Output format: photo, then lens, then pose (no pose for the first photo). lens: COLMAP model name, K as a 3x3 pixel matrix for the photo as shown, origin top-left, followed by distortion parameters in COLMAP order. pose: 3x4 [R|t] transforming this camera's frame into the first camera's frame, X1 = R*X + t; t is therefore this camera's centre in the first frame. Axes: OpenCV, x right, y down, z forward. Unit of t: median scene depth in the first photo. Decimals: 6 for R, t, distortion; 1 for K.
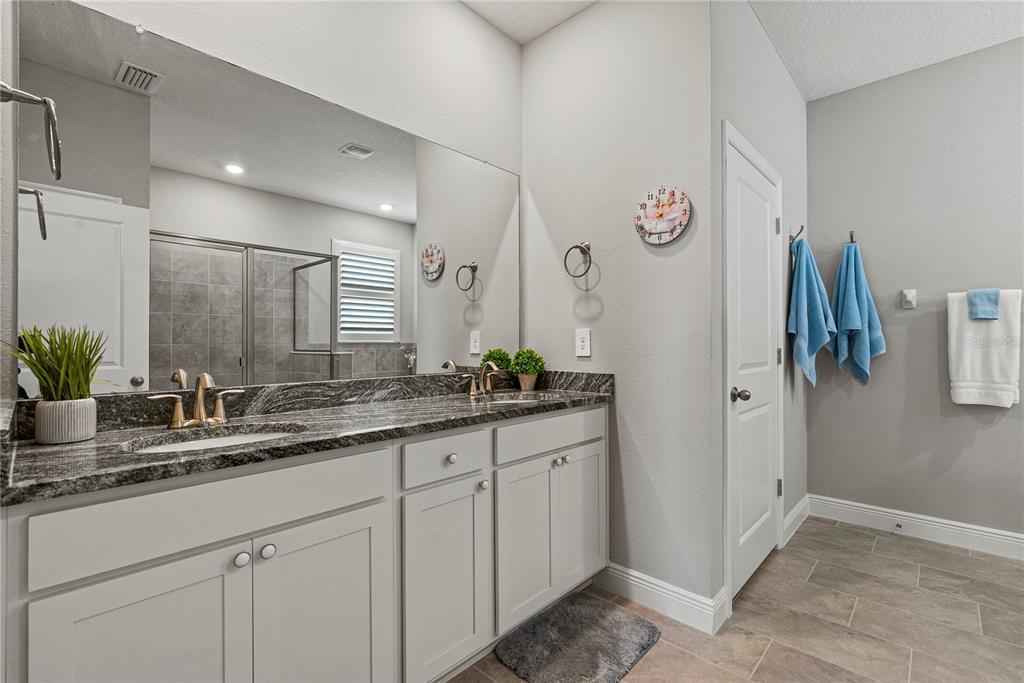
lens RADIAL K [[464.7, 0, 513.3], [0, 464.7, 340.9], [0, 0, 1]] dist [0.004075, 0.000219]
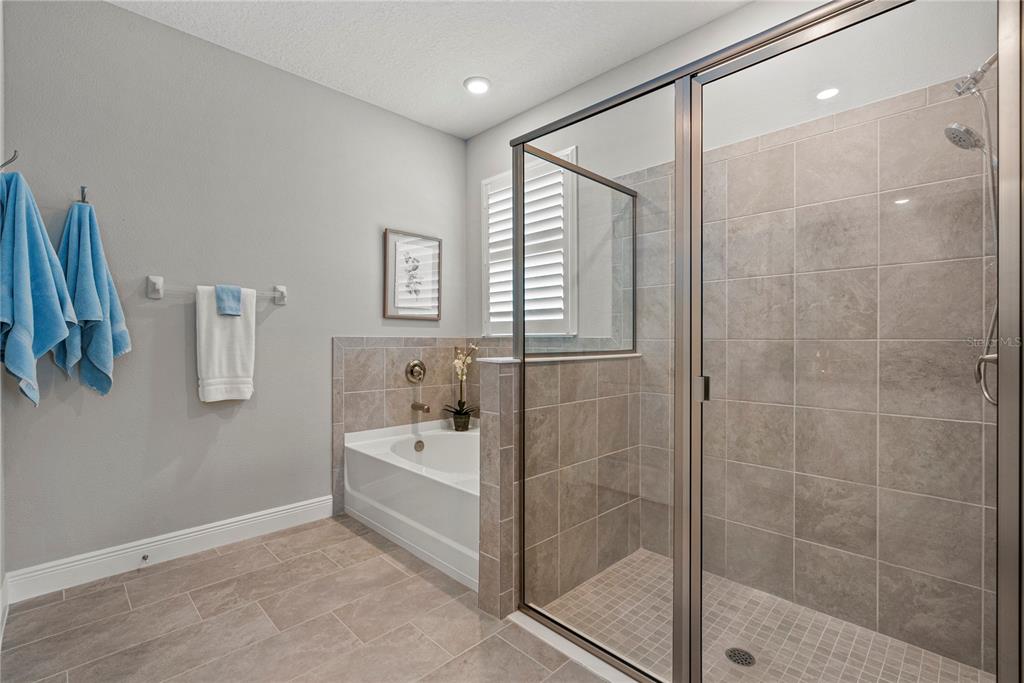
lens RADIAL K [[464.7, 0, 513.3], [0, 464.7, 339.7], [0, 0, 1]] dist [0.004075, 0.000219]
pose [[0.051153, -0.003512, 0.998685, 0.029441], [-0.003652, 0.999986, 0.003704, 0.000807], [-0.998684, -0.003836, 0.051139, 0.324951]]
